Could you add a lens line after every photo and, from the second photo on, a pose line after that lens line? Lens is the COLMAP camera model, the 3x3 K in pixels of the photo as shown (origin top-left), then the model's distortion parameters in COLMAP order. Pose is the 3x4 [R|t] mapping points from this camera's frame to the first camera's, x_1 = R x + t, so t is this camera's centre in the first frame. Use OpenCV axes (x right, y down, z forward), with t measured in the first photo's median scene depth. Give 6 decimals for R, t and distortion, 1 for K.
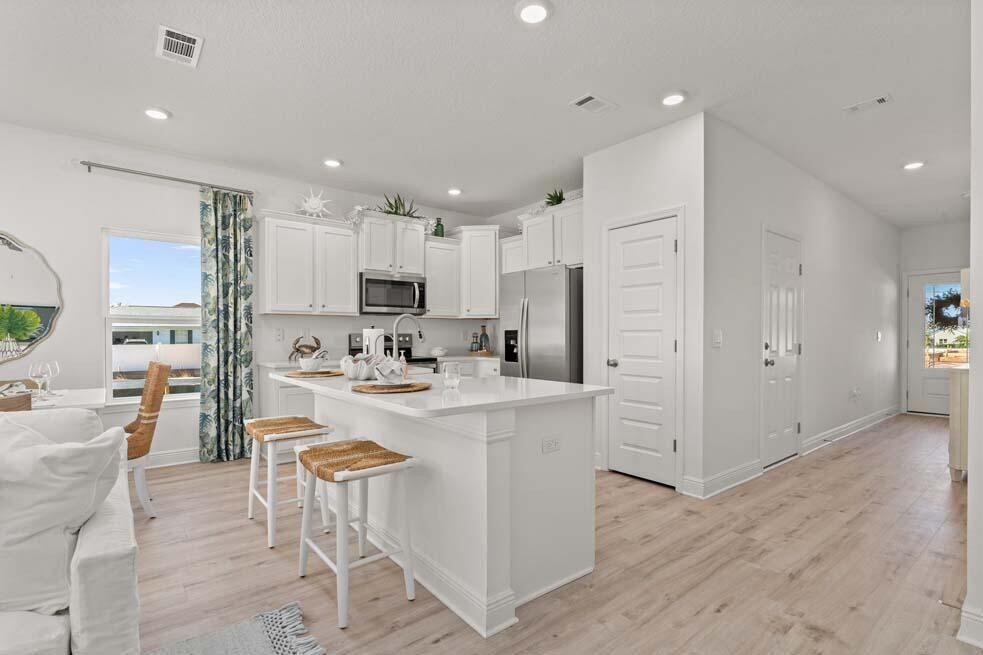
lens RADIAL K [[465.4, 0, 482.6], [0, 465.4, 341.4], [0, 0, 1]] dist [0.002854, -0.000106]
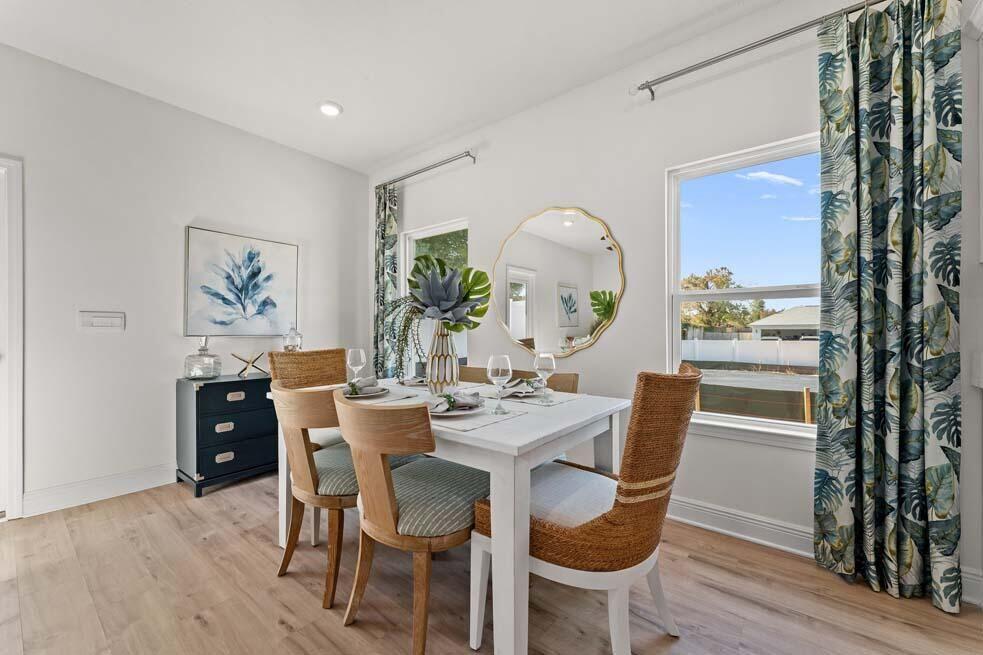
lens RADIAL K [[391.9, 0, 485.8], [0, 391.9, 331.2], [0, 0, 1]] dist [0.000111, -0.000309]
pose [[0.232731, -0.004053, -0.972533, -0.264392], [-0.014500, 0.999866, -0.007637, 0.011127], [0.972433, 0.015879, 0.232641, 0.529992]]
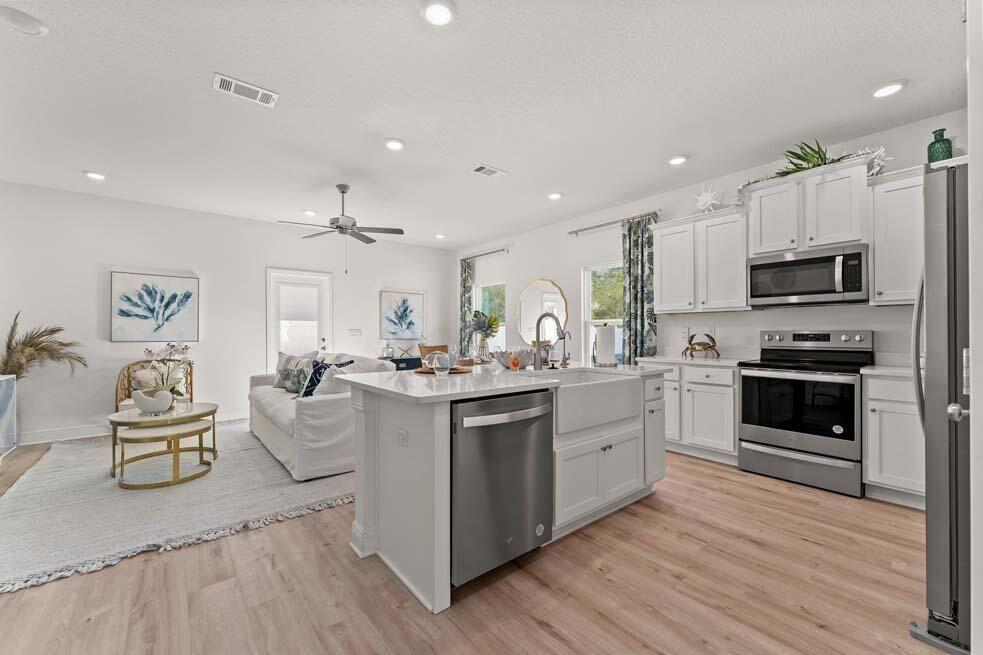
lens RADIAL K [[391.9, 0, 490.0], [0, 391.9, 331.5], [0, 0, 1]] dist [0.000111, -0.000309]
pose [[0.030361, -0.005199, -0.999525, 0.499458], [-0.013444, 0.999894, -0.005609, -0.005144], [0.999449, 0.013608, 0.030288, 0.568199]]
